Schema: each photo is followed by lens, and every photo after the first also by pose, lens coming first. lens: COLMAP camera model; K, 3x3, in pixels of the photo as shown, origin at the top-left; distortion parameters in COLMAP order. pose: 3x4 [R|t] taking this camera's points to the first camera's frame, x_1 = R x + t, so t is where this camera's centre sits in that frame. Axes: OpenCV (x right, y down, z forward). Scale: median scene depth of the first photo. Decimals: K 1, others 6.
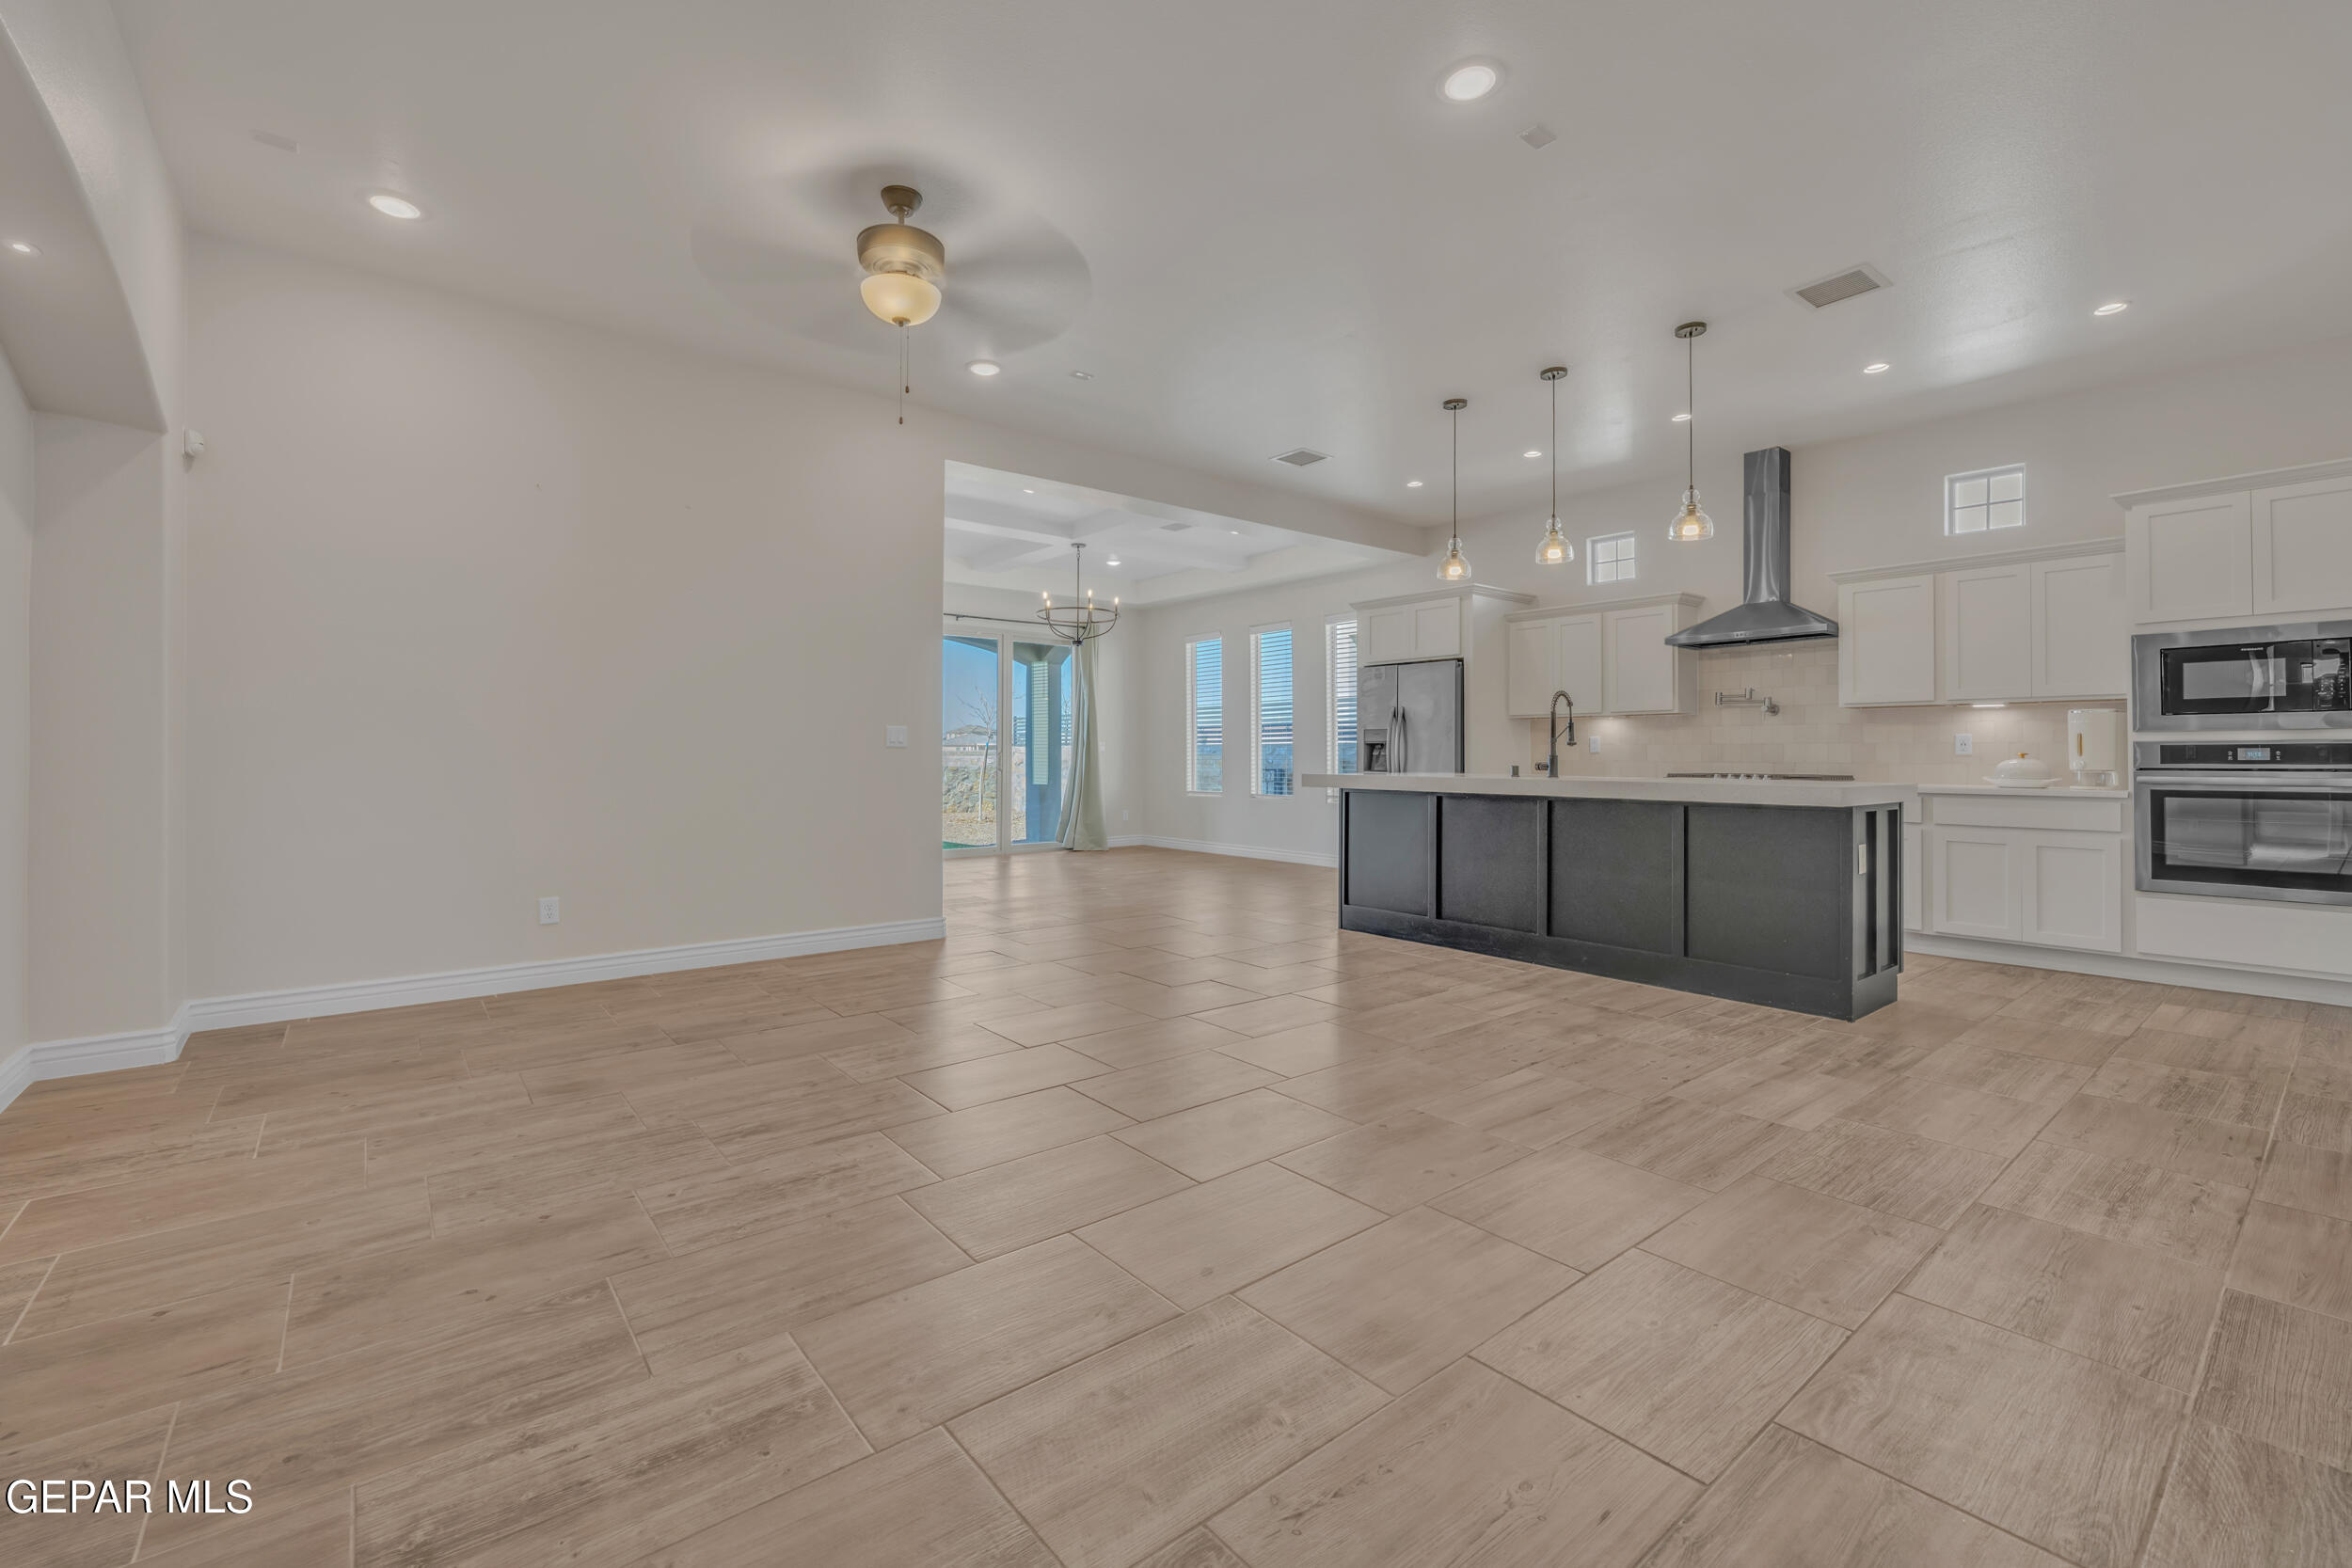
lens RADIAL K [[964.6, 0, 1177.9], [0, 964.6, 748.9], [0, 0, 1]] dist [-0.000810, -0.001124]
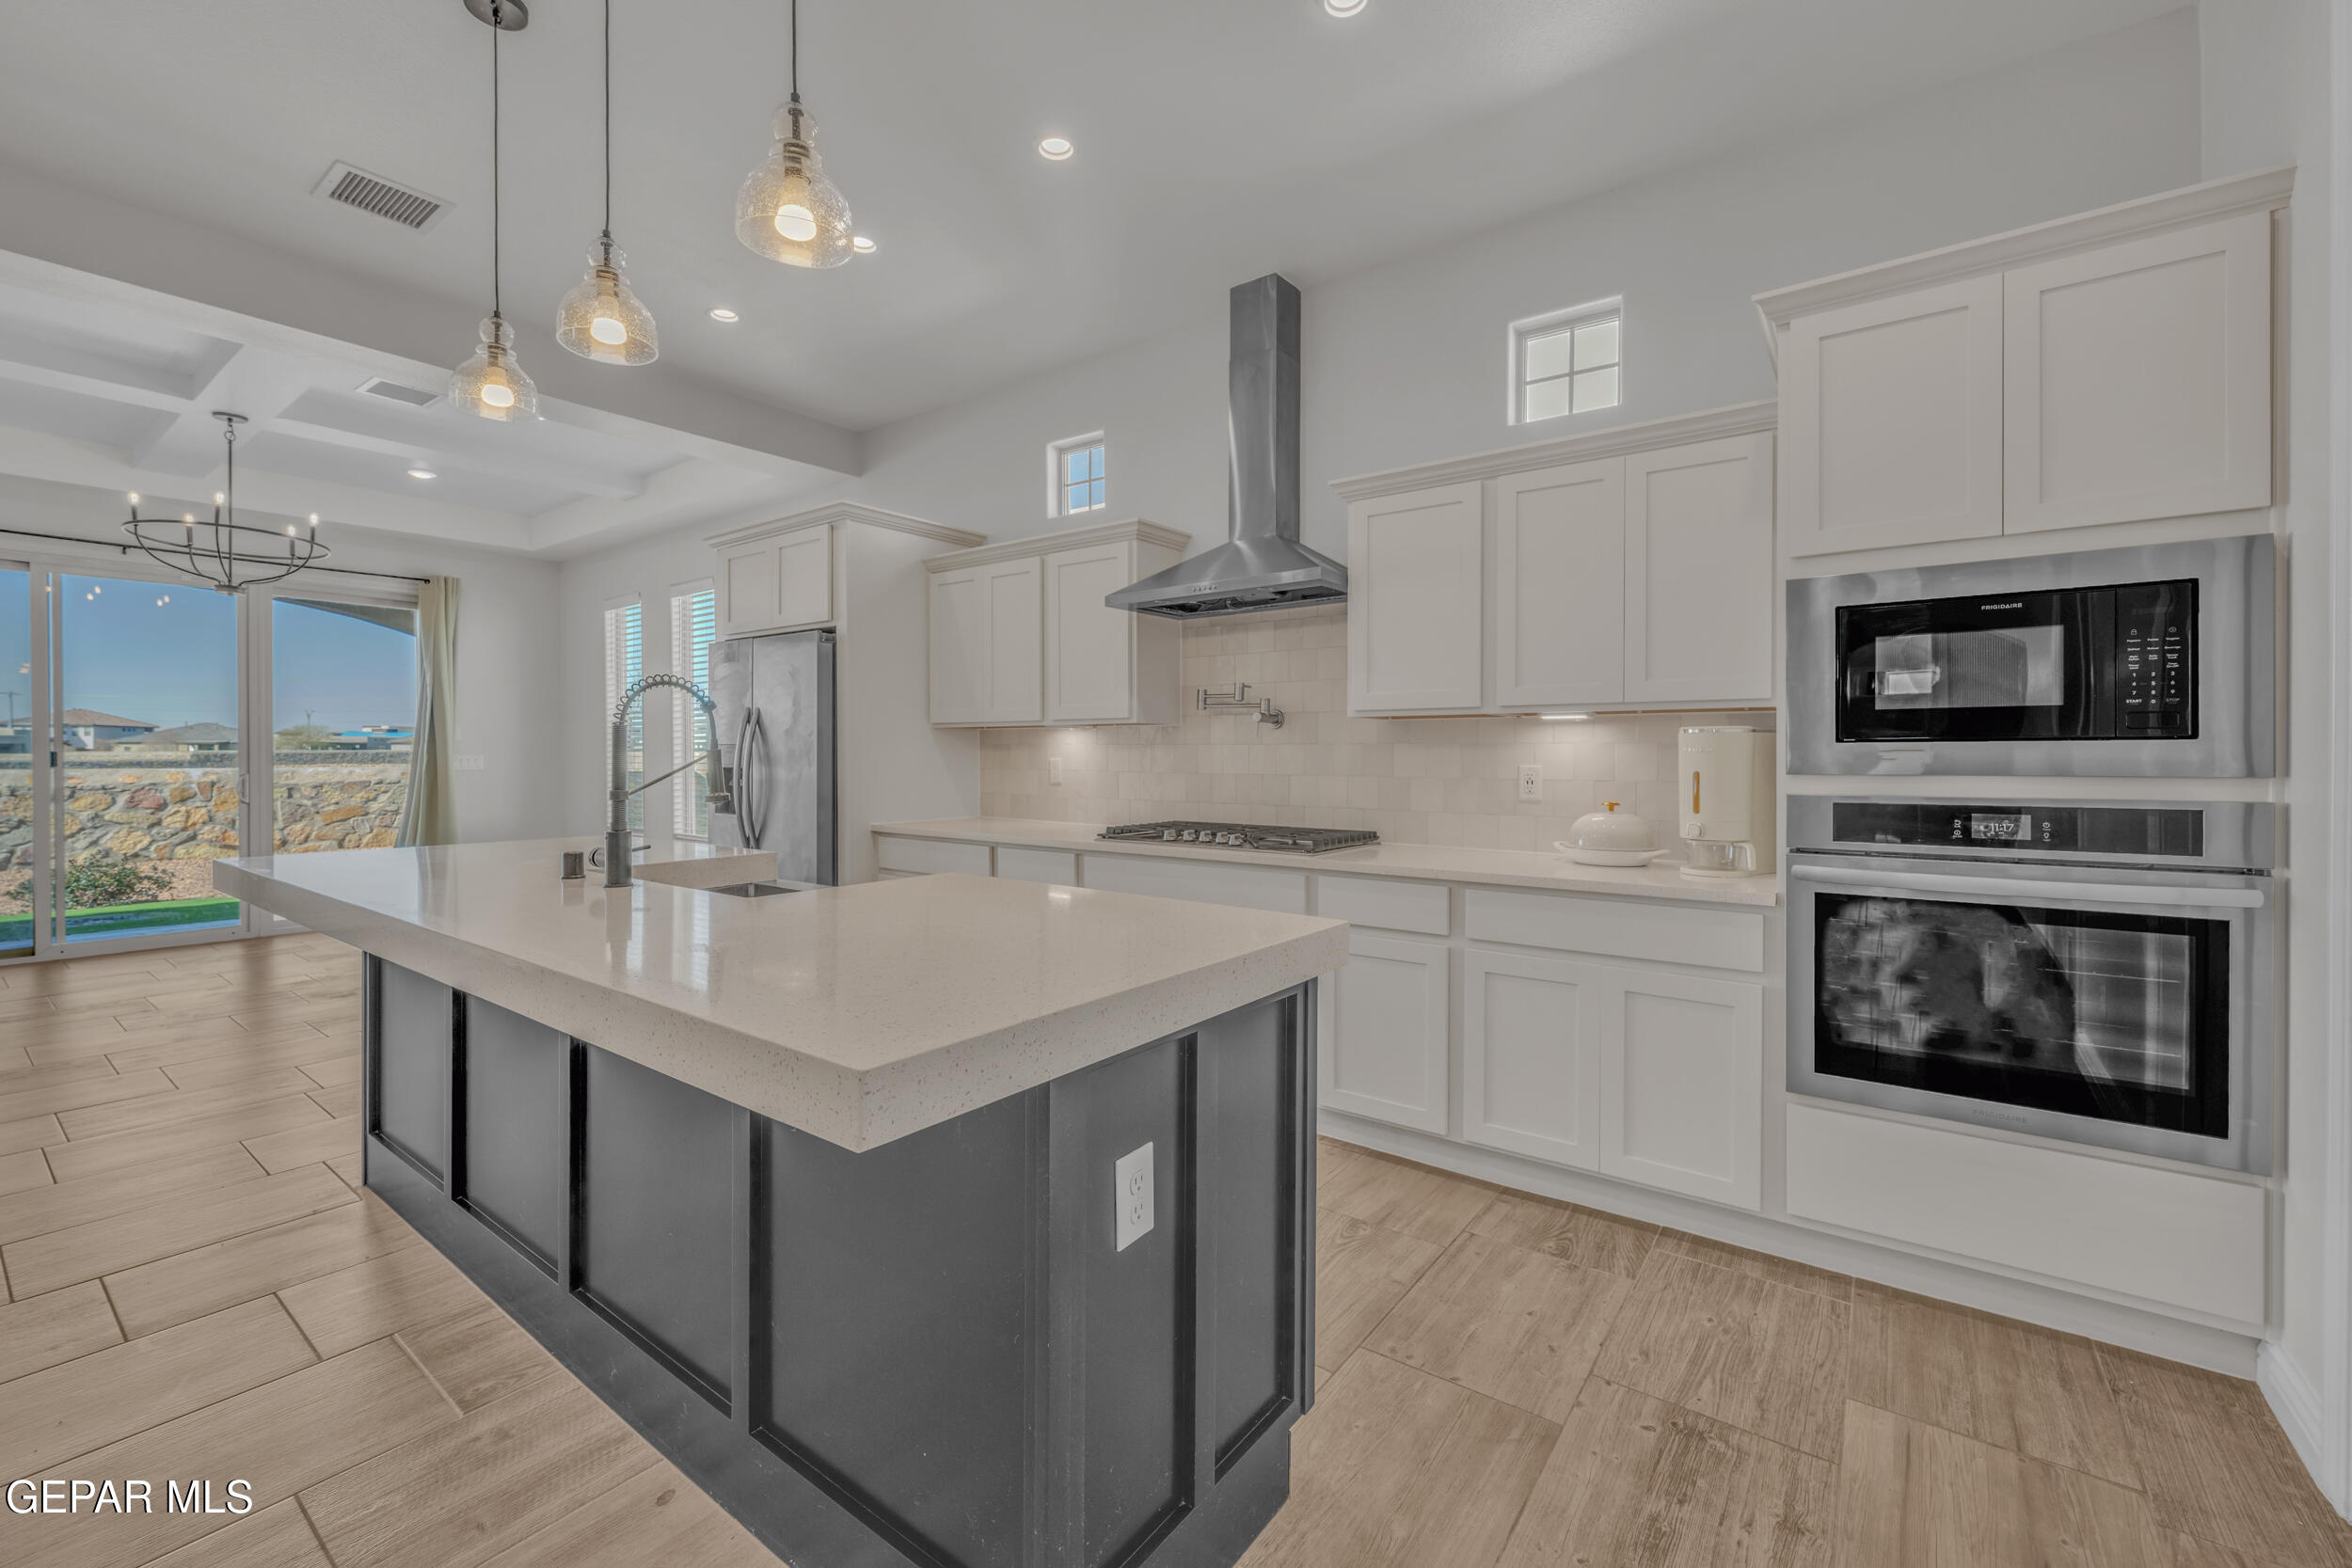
lens RADIAL K [[964.6, 0, 1171.3], [0, 964.6, 768.4], [0, 0, 1]] dist [-0.000810, -0.001124]
pose [[0.967879, -0.006602, 0.251331, 0.481567], [0.000840, 0.999734, 0.023027, -0.028163], [-0.251417, -0.022076, 0.967627, 0.514822]]
